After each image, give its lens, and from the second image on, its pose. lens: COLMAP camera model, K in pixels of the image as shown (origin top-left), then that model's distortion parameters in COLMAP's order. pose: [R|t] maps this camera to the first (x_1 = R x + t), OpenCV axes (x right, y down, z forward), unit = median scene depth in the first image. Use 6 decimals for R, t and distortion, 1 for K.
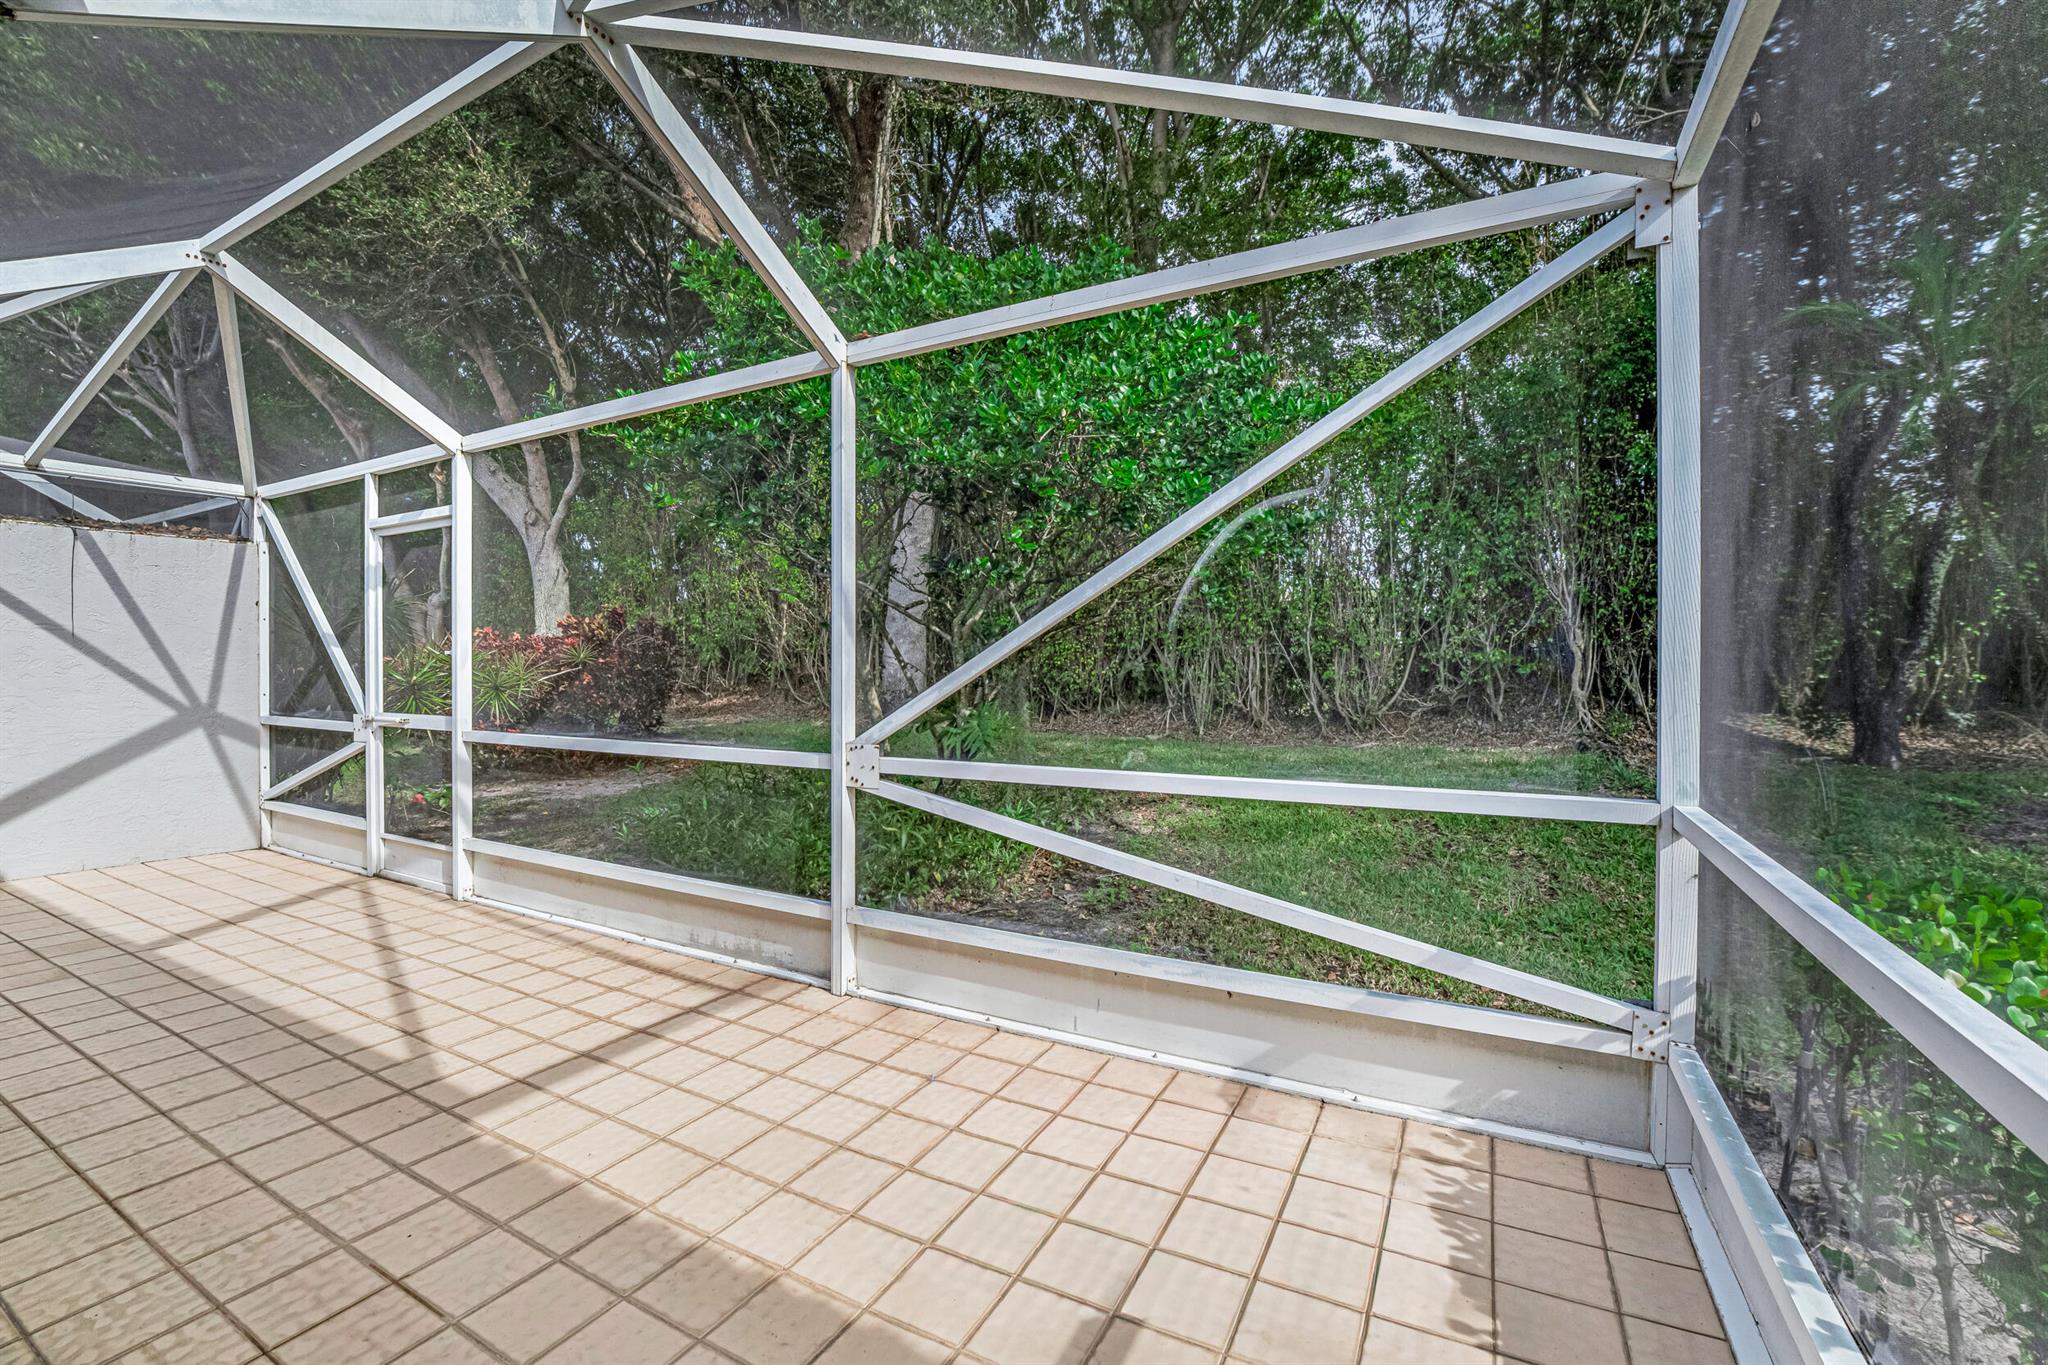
lens RADIAL K [[847.8, 0, 1024.0], [0, 847.8, 682.5], [0, 0, 1]] dist [-0.001916, 0.000010]
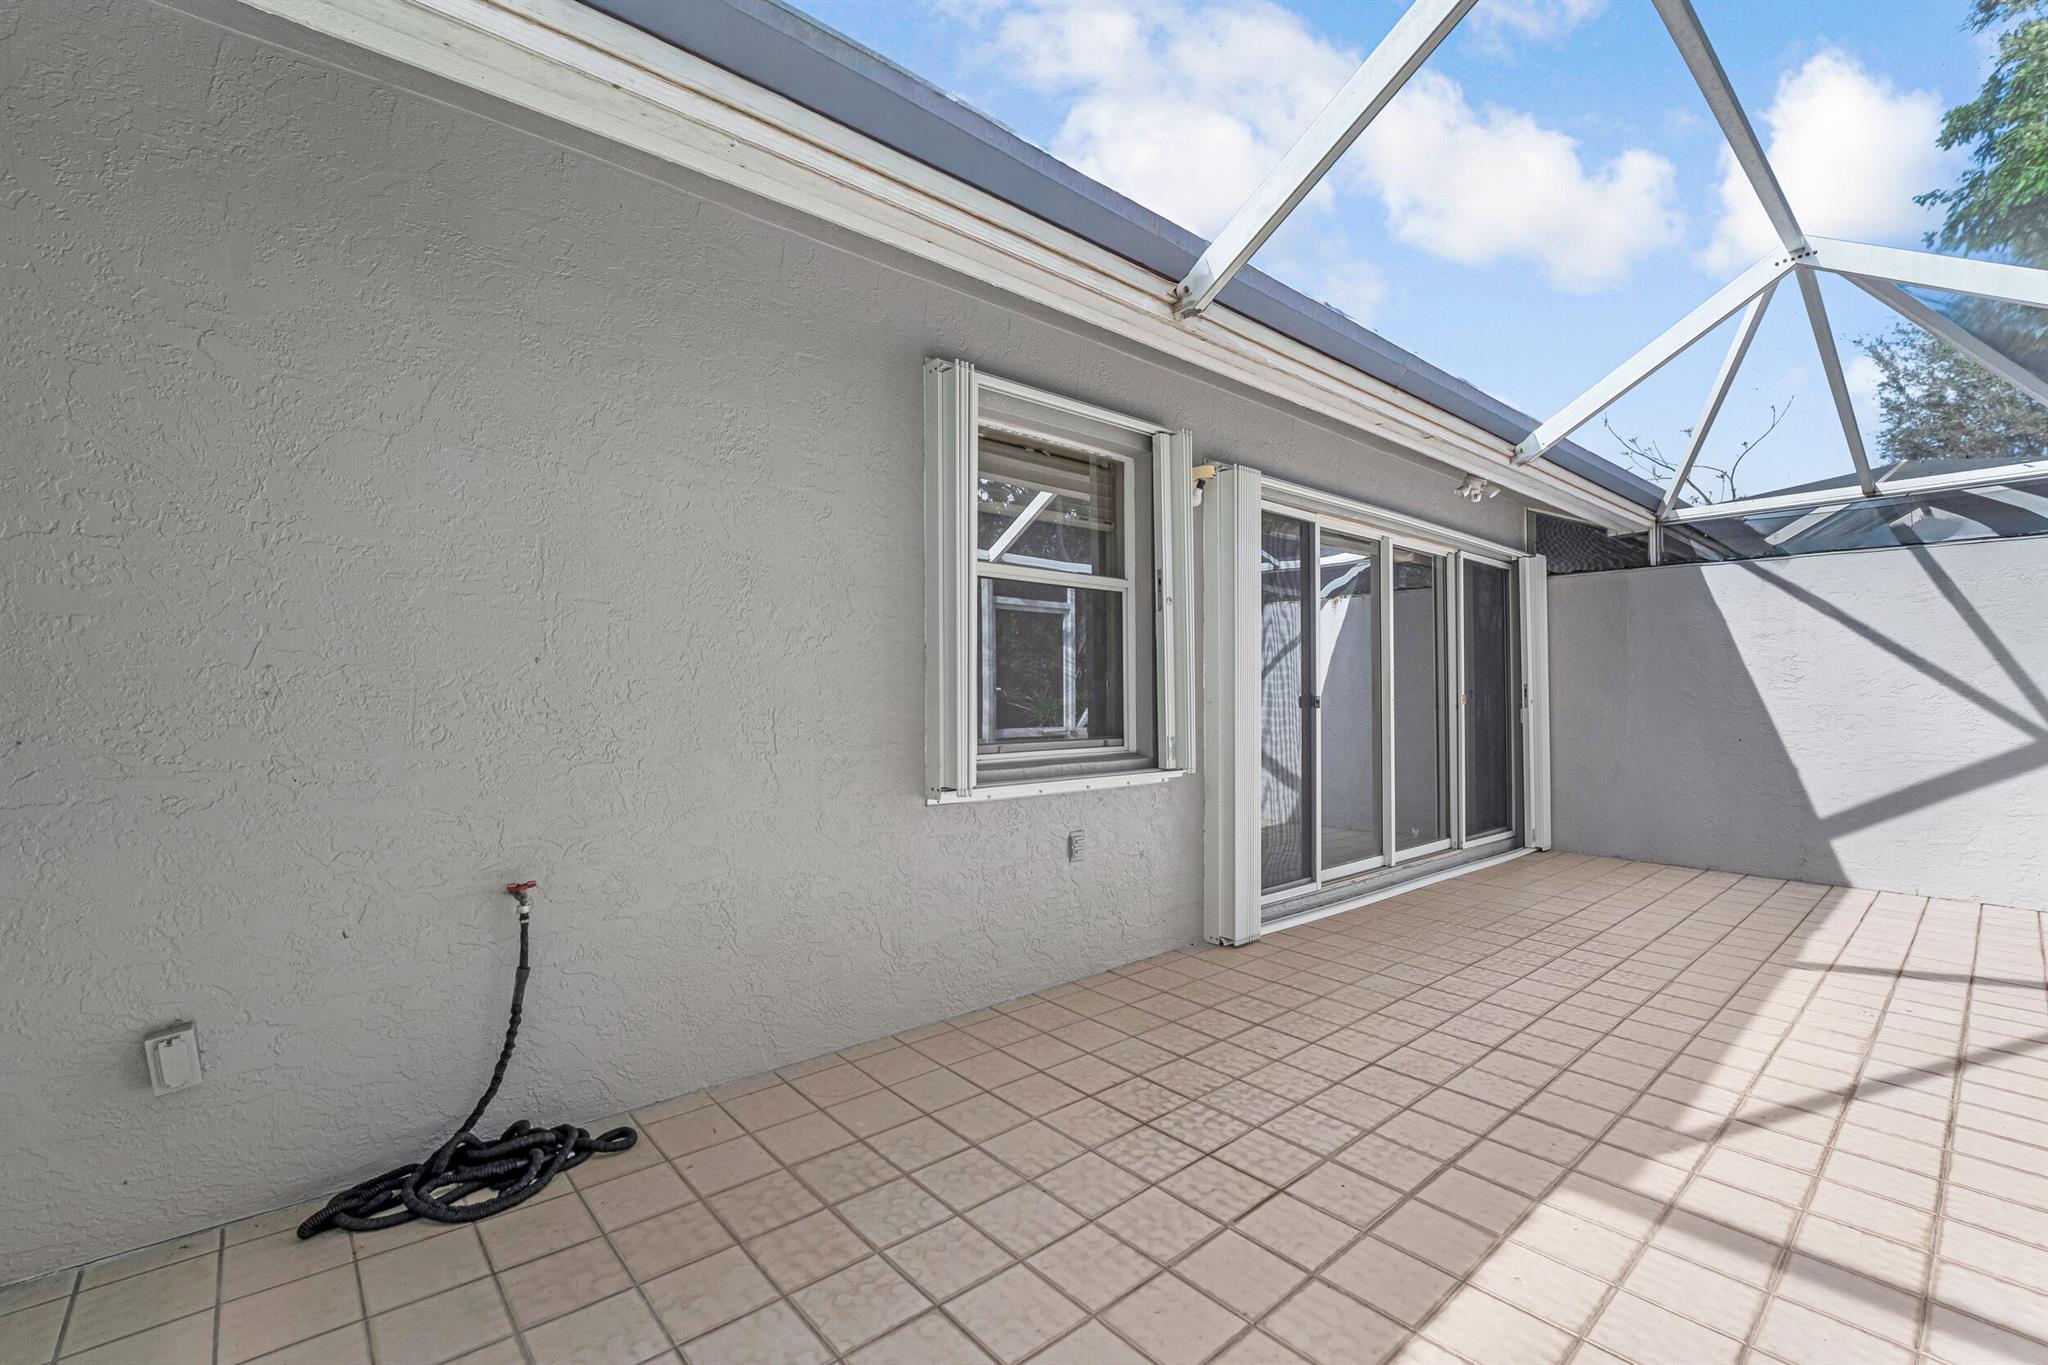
lens RADIAL K [[878.8, 0, 1024.0], [0, 878.8, 682.5], [0, 0, 1]] dist [0.002055, -0.000610]
pose [[-0.340994, -0.019717, -0.939859, 0.367678], [-0.009453, 0.999801, -0.017545, 0.008255], [0.940018, 0.002902, -0.341113, 0.697732]]
